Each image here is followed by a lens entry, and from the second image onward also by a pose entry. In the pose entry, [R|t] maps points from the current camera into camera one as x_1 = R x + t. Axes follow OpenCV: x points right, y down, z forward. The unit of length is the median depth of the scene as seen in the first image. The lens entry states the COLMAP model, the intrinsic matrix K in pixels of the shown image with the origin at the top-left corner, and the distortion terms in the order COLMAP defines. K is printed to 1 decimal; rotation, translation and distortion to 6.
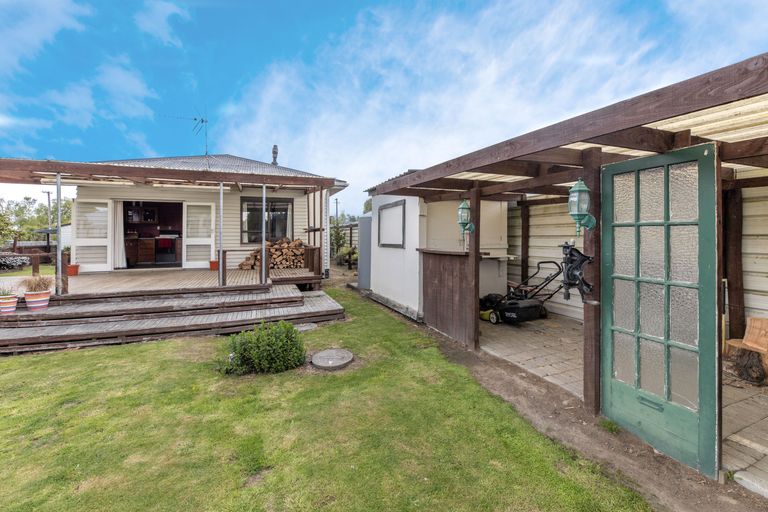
lens RADIAL K [[327.4, 0, 386.3], [0, 327.4, 228.8], [0, 0, 1]] dist [0.000254, -0.000020]
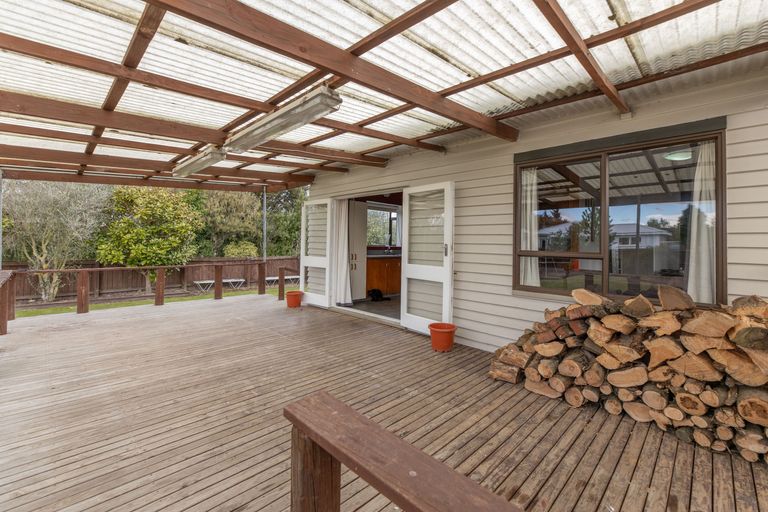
lens RADIAL K [[332.2, 0, 368.1], [0, 332.2, 239.4], [0, 0, 1]] dist [-0.000466, -0.000168]
pose [[0.381737, -0.001875, -0.924269, -0.178416], [-0.012490, 0.999896, -0.007187, -0.003023], [0.924187, 0.014288, 0.381674, 0.733856]]
